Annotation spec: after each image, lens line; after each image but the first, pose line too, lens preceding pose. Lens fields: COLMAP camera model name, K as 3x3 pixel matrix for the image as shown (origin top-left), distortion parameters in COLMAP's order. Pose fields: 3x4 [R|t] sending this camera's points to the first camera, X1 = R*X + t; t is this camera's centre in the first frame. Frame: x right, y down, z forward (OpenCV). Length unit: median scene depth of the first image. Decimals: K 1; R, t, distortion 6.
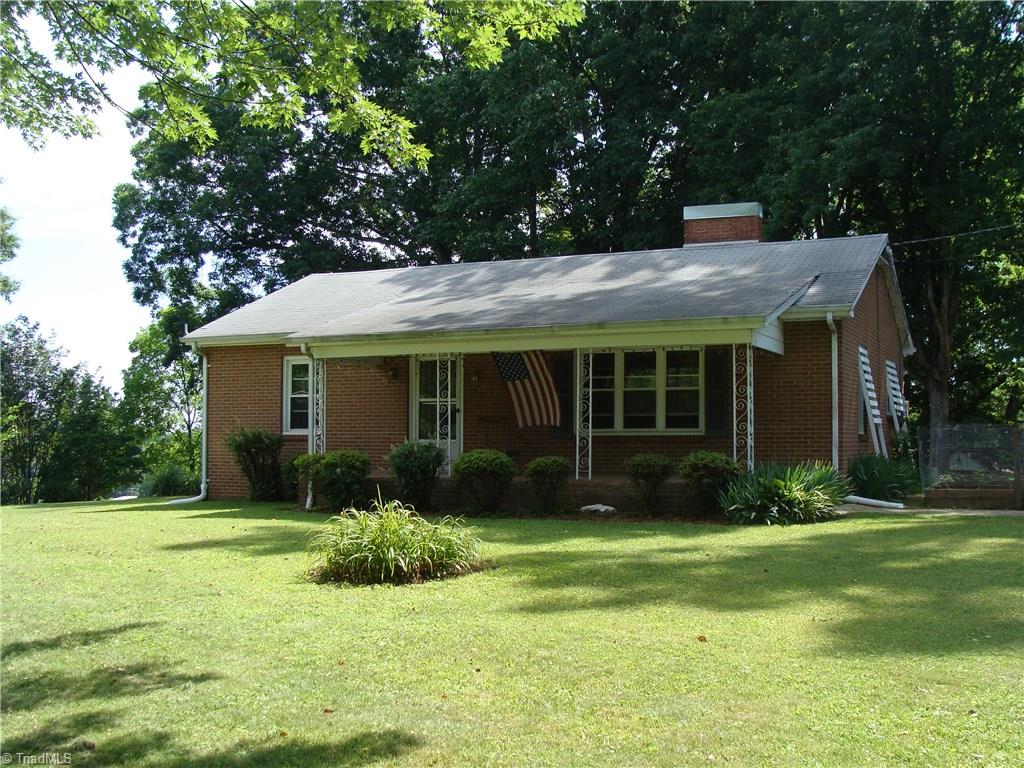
lens RADIAL K [[1230.0, 0, 512.0], [0, 1230.0, 384.0], [0, 0, 1]] dist [0.003165, -0.854373]
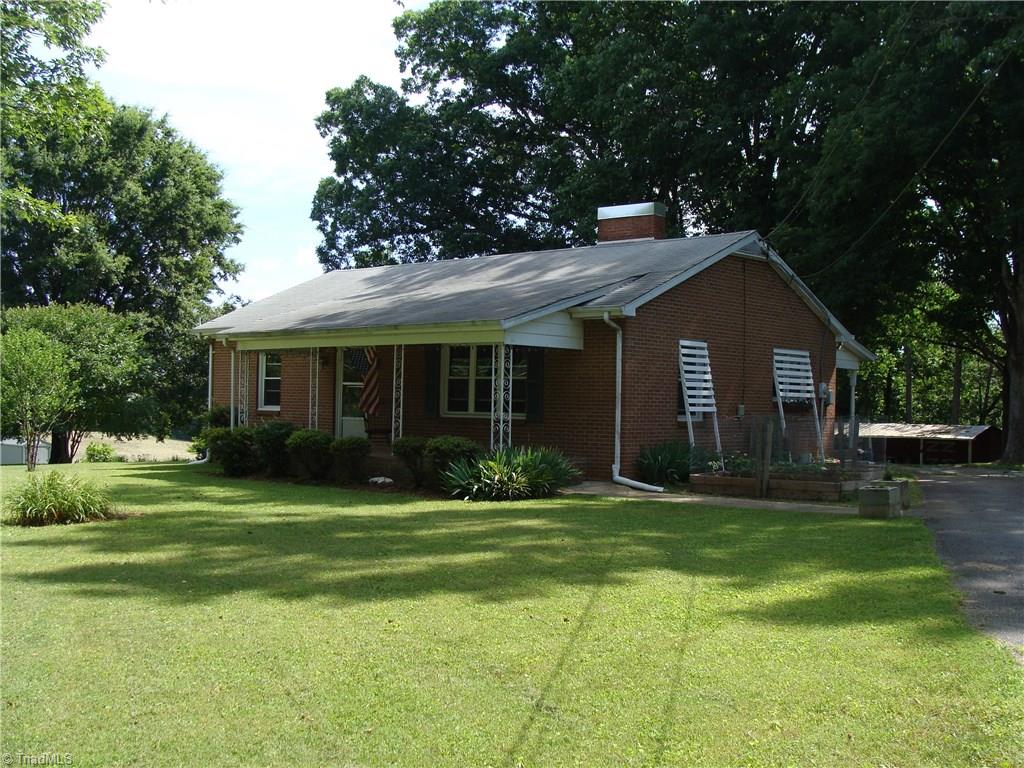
lens RADIAL K [[1230.0, 0, 512.0], [0, 1230.0, 384.0], [0, 0, 1]] dist [0.003165, -0.854373]
pose [[0.947104, 0.010033, -0.320769, 0.460570], [0.001219, 0.999392, 0.034859, -0.027854], [0.320923, -0.033406, 0.946516, -0.073256]]
